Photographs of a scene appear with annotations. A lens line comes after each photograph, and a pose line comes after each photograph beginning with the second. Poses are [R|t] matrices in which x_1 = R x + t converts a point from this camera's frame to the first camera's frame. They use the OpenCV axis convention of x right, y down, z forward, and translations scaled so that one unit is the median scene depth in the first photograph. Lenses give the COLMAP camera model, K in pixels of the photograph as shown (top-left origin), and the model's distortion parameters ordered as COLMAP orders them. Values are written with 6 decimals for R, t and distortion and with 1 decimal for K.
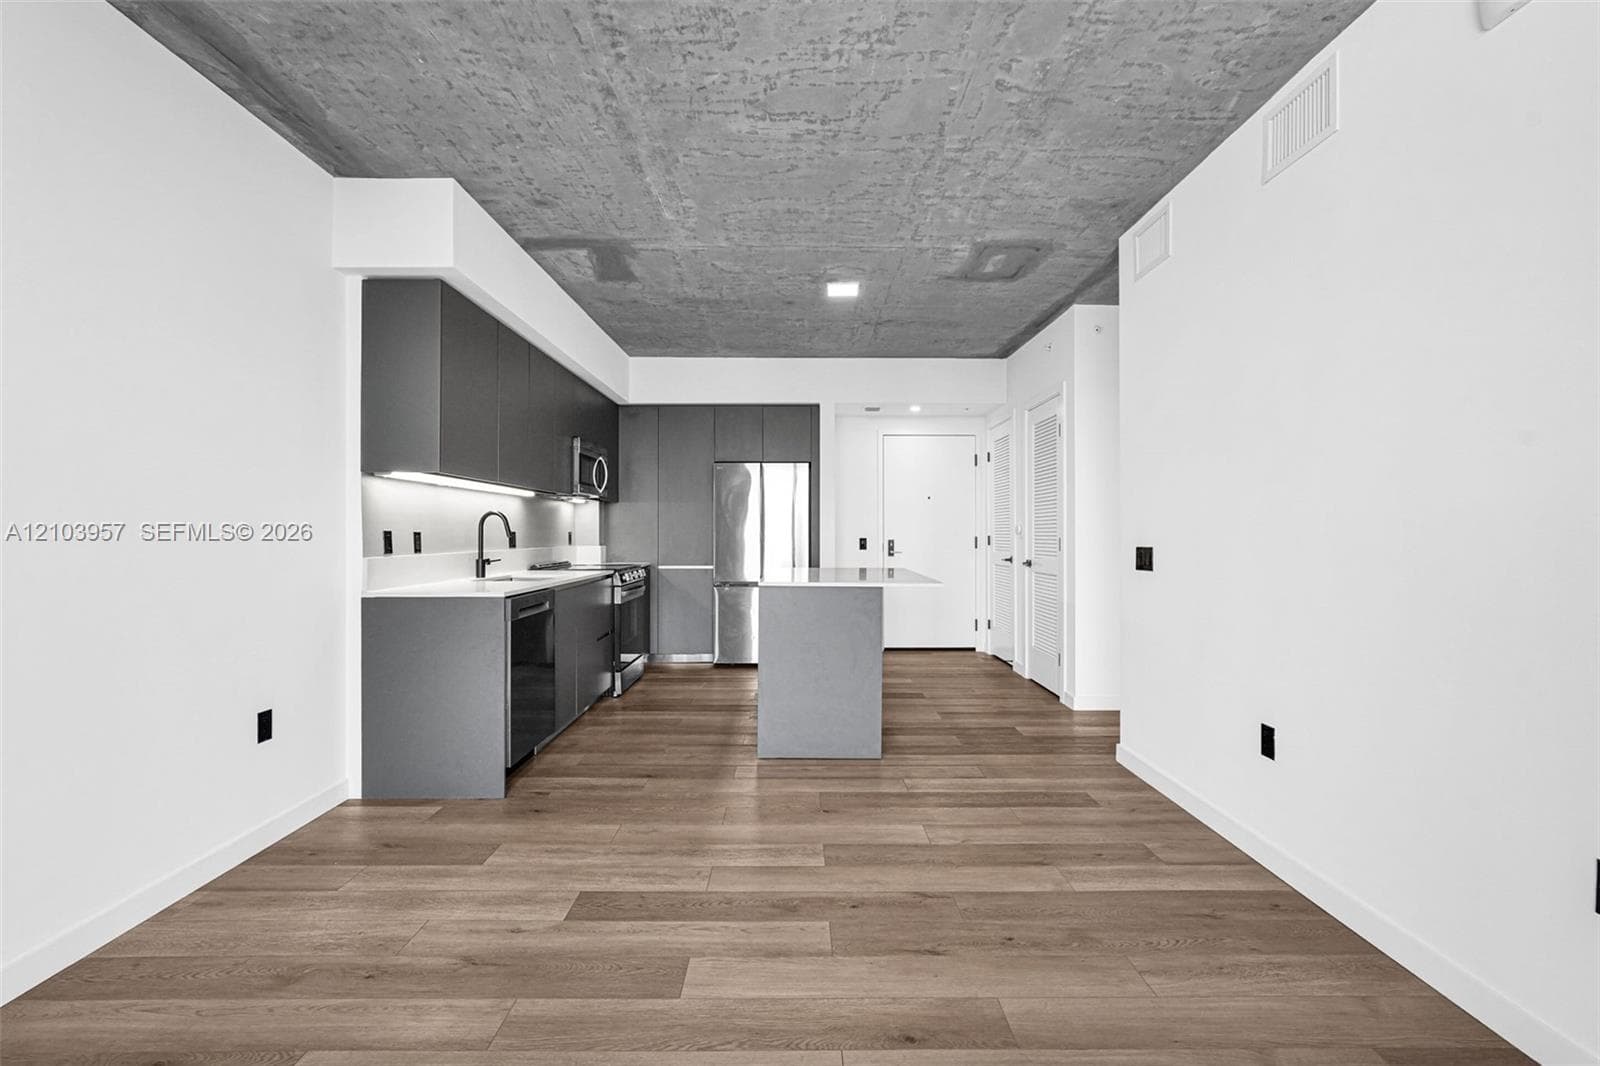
lens RADIAL K [[724.2, 0, 802.1], [0, 724.2, 527.8], [0, 0, 1]] dist [-0.019520, 0.008773]
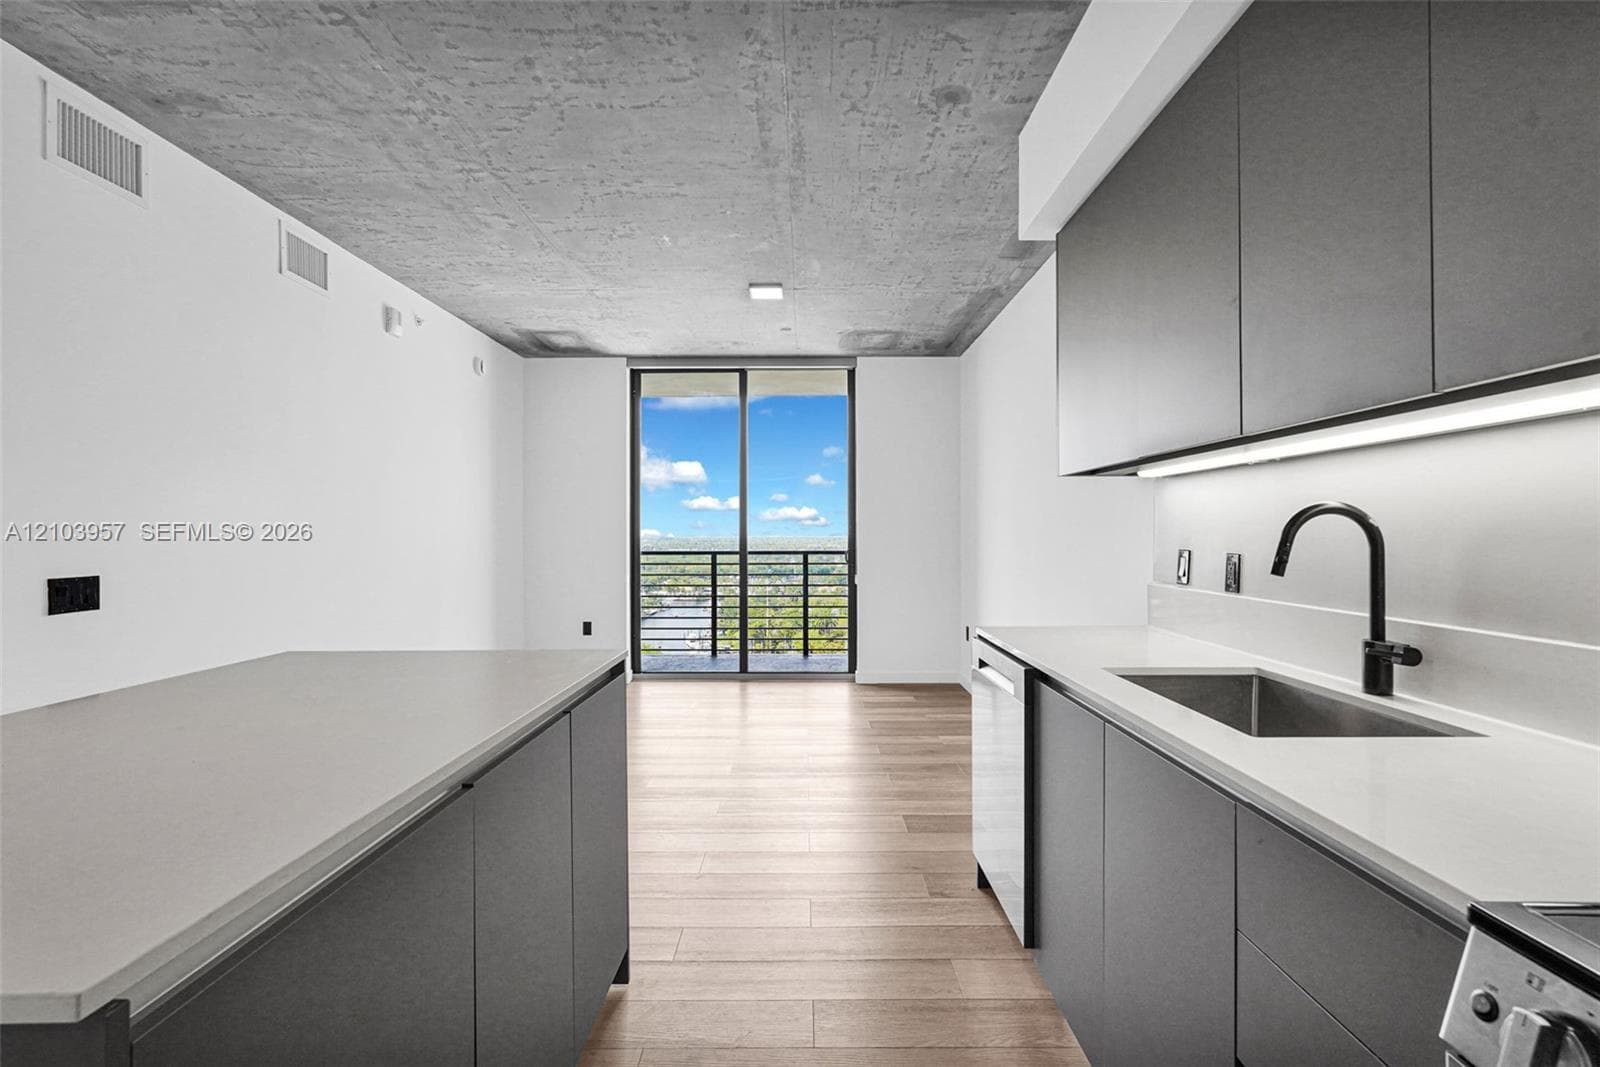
lens RADIAL K [[724.2, 0, 801.8], [0, 724.2, 528.1], [0, 0, 1]] dist [-0.019520, 0.008773]
pose [[-0.999946, 0.002962, 0.009954, -0.183204], [0.002814, 0.999886, -0.014813, -0.006853], [-0.009997, -0.014785, -0.999841, 1.446342]]
